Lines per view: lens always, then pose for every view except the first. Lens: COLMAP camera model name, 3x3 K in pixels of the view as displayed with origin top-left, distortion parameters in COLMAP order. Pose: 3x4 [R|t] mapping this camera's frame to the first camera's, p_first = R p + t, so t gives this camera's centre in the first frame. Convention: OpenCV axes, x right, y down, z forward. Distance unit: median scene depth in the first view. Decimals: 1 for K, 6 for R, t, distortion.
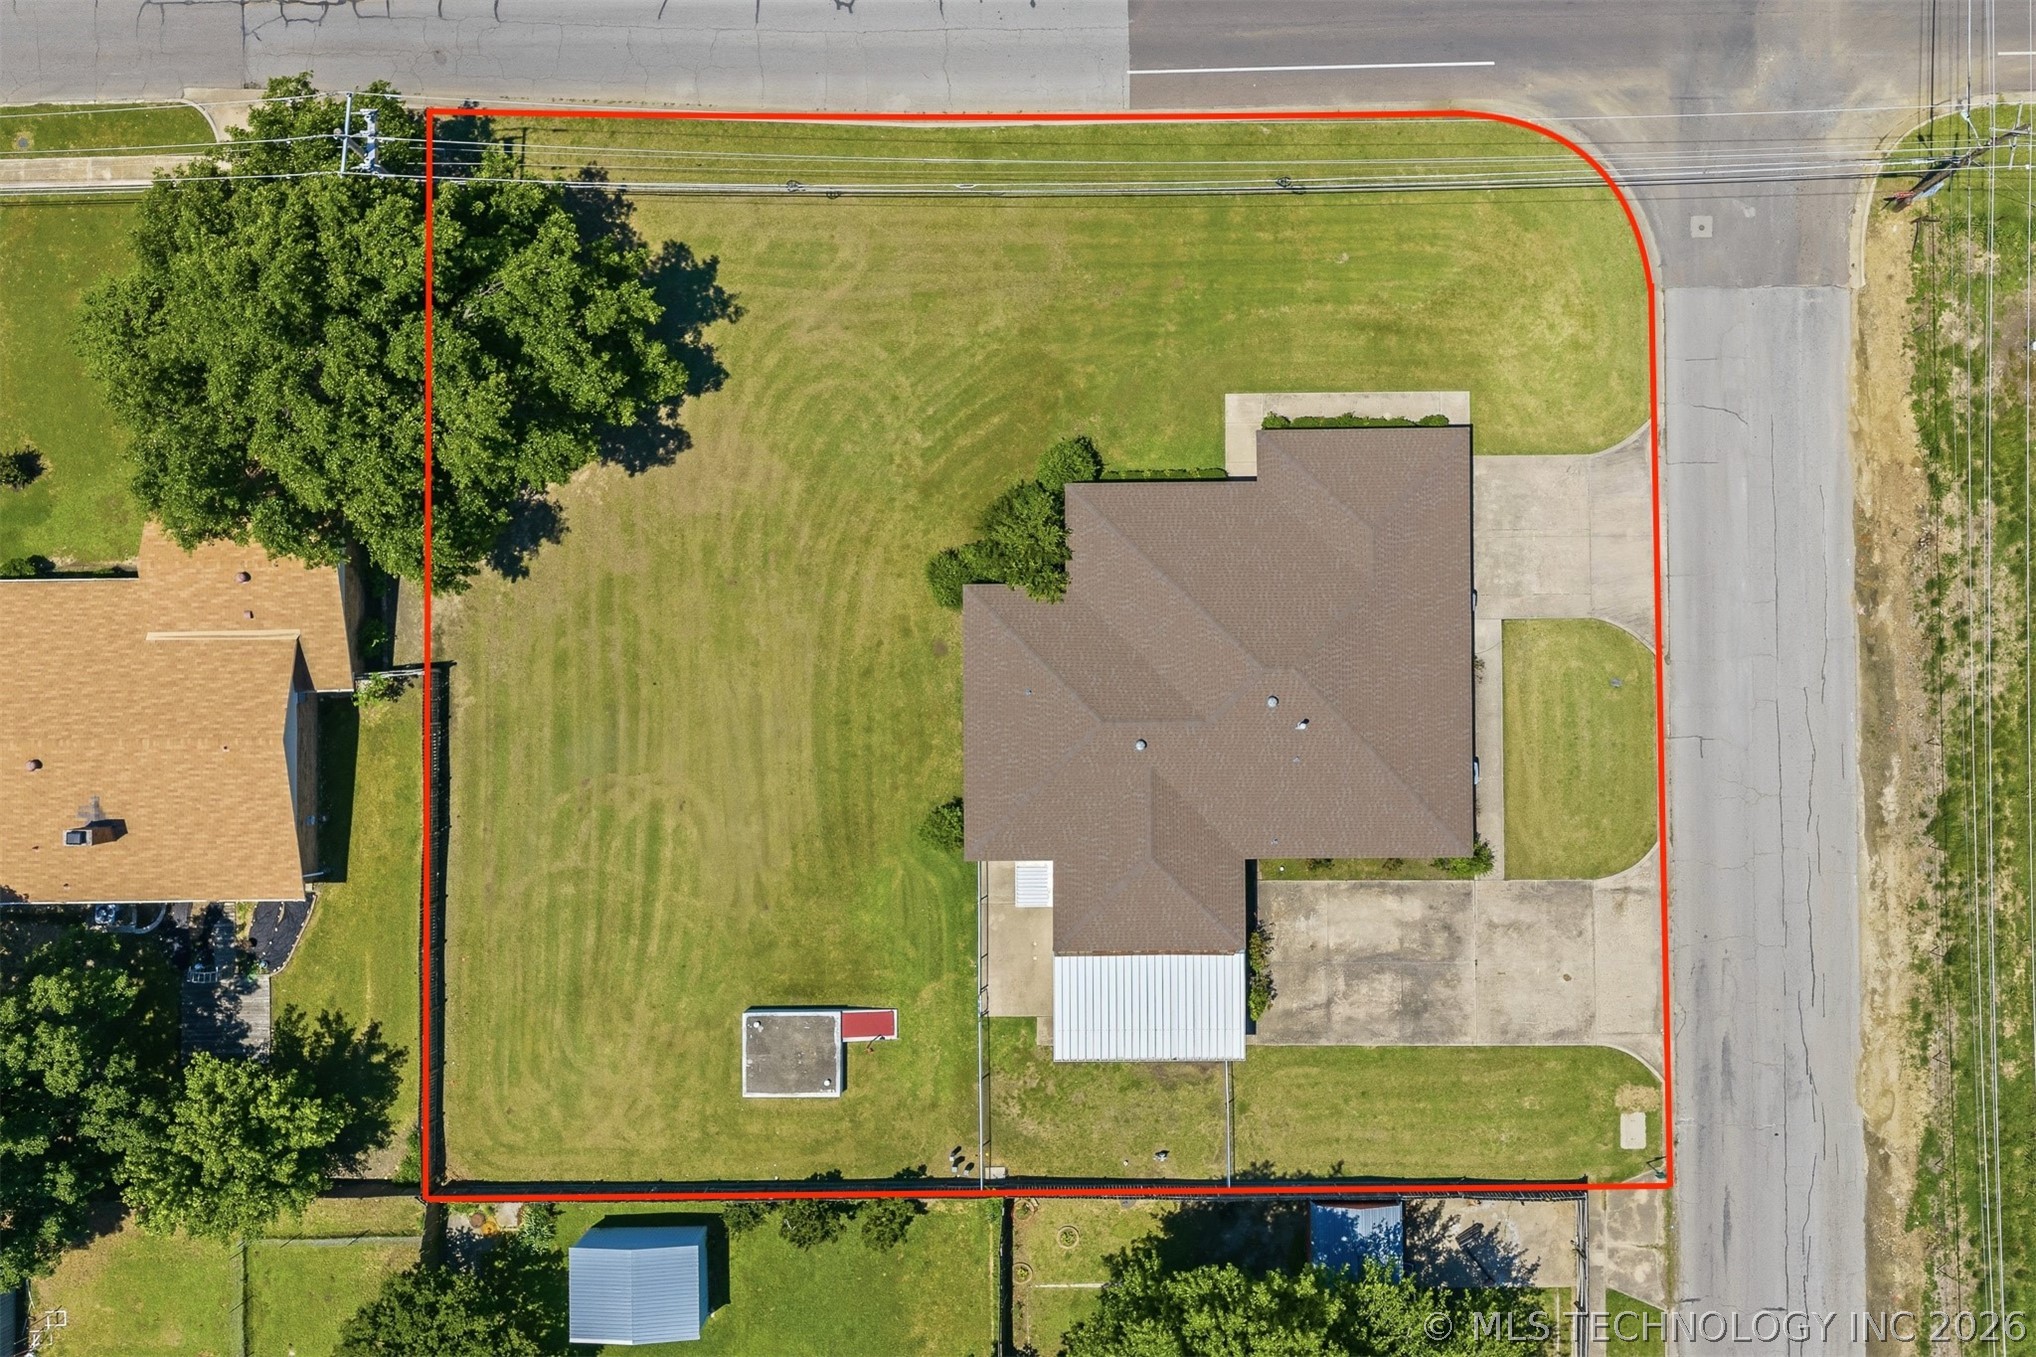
lens RADIAL K [[1681.1, 0, 1025.0], [0, 1681.1, 689.2], [0, 0, 1]] dist [0.015161, -0.023760]
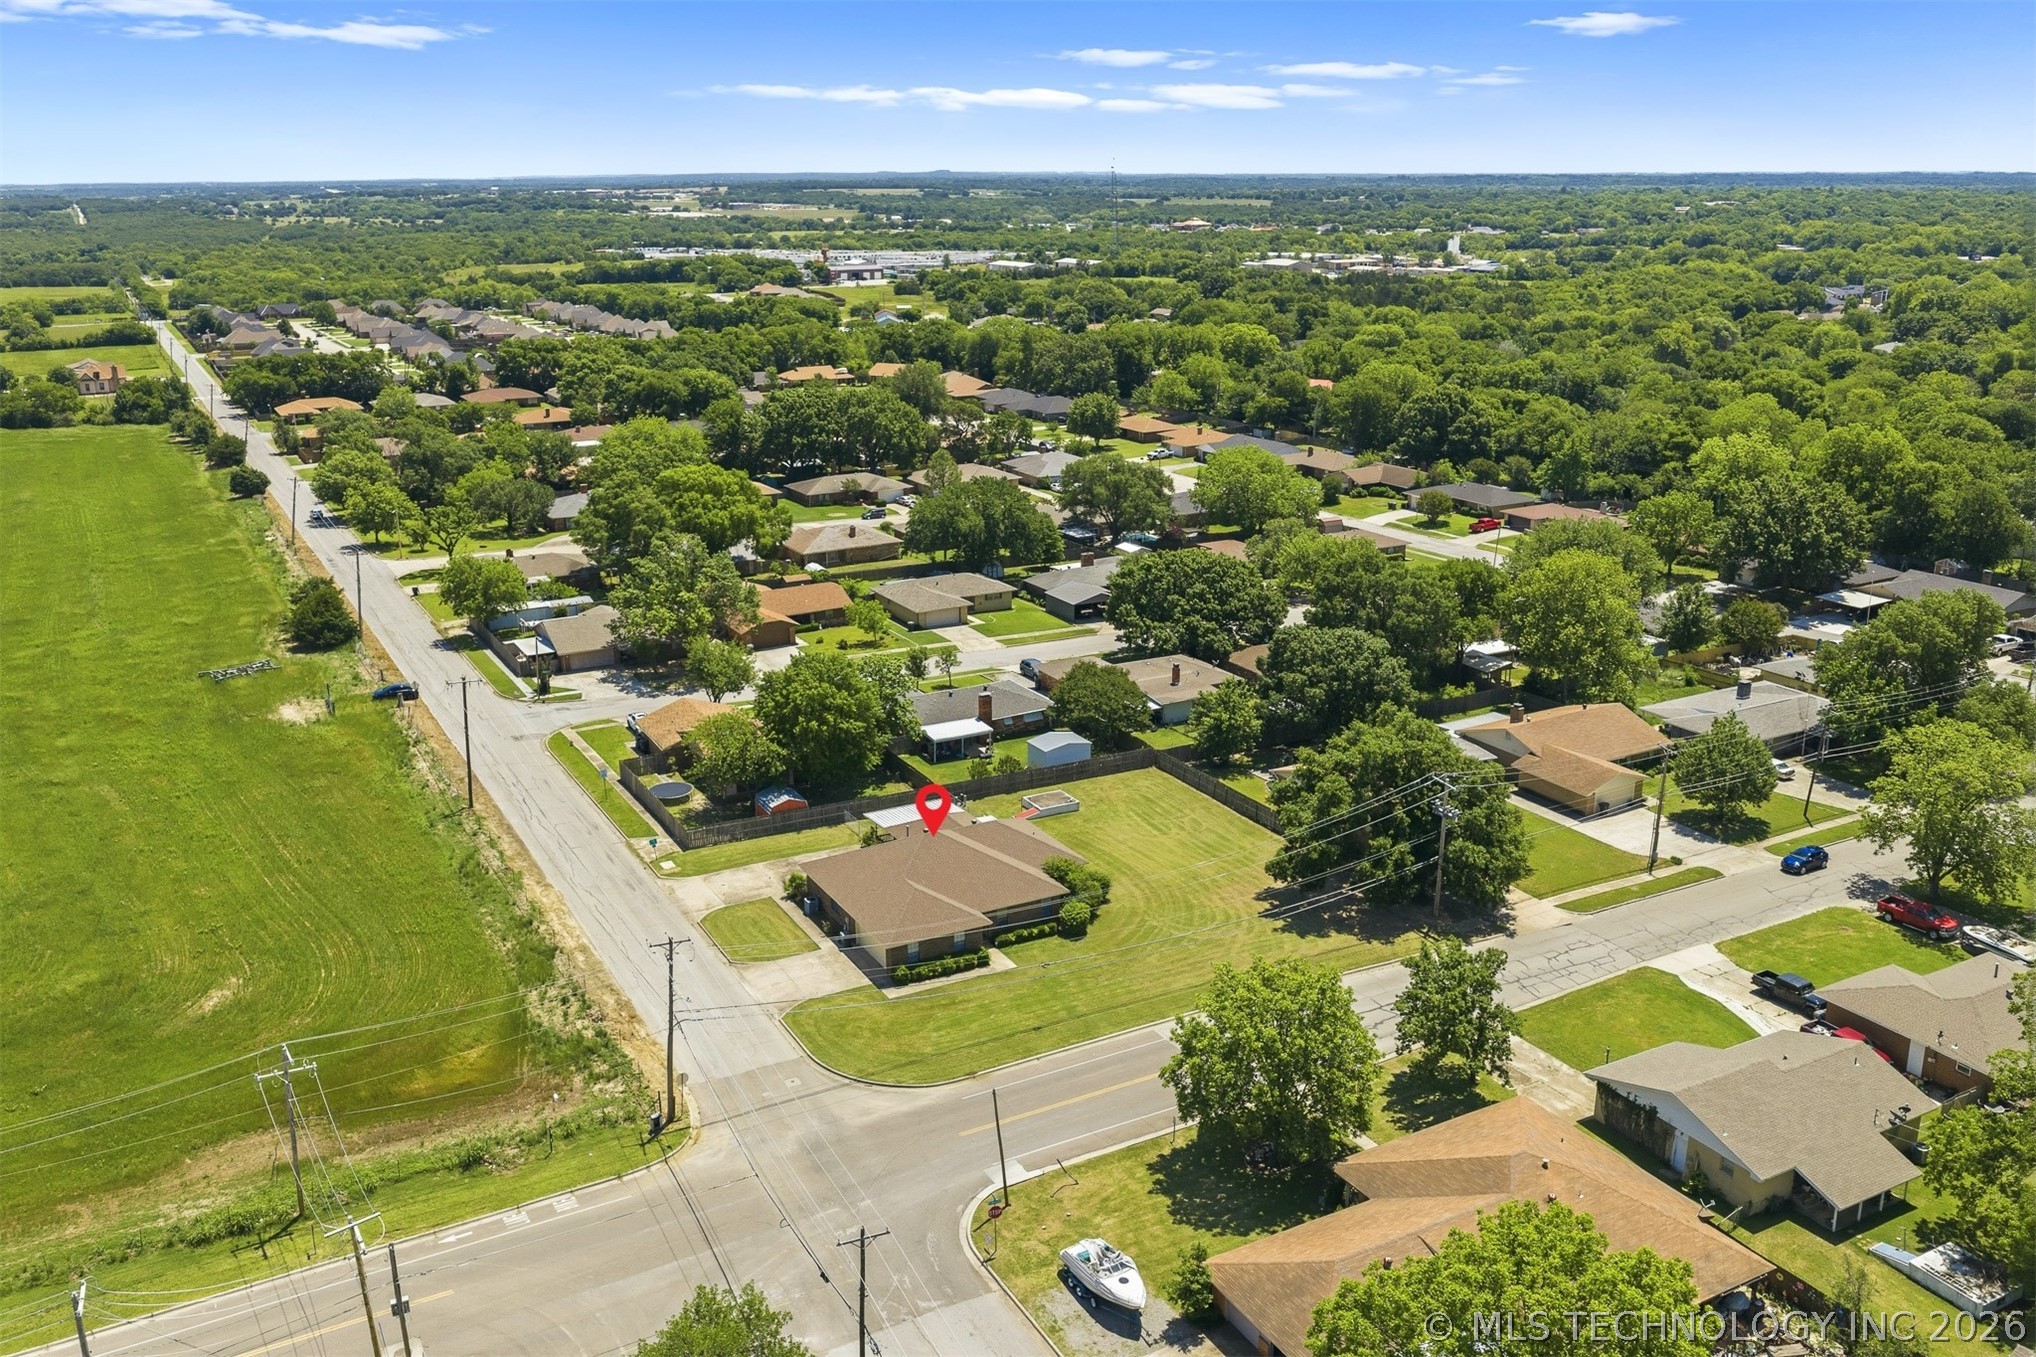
lens RADIAL K [[1681.1, 0, 1025.0], [0, 1681.1, 689.2], [0, 0, 1]] dist [0.015161, -0.023760]
pose [[-0.880506, 0.148562, -0.450154, 0.854498], [-0.473764, -0.243675, 0.846268, -1.584932], [0.016032, 0.958411, 0.284941, 0.230284]]
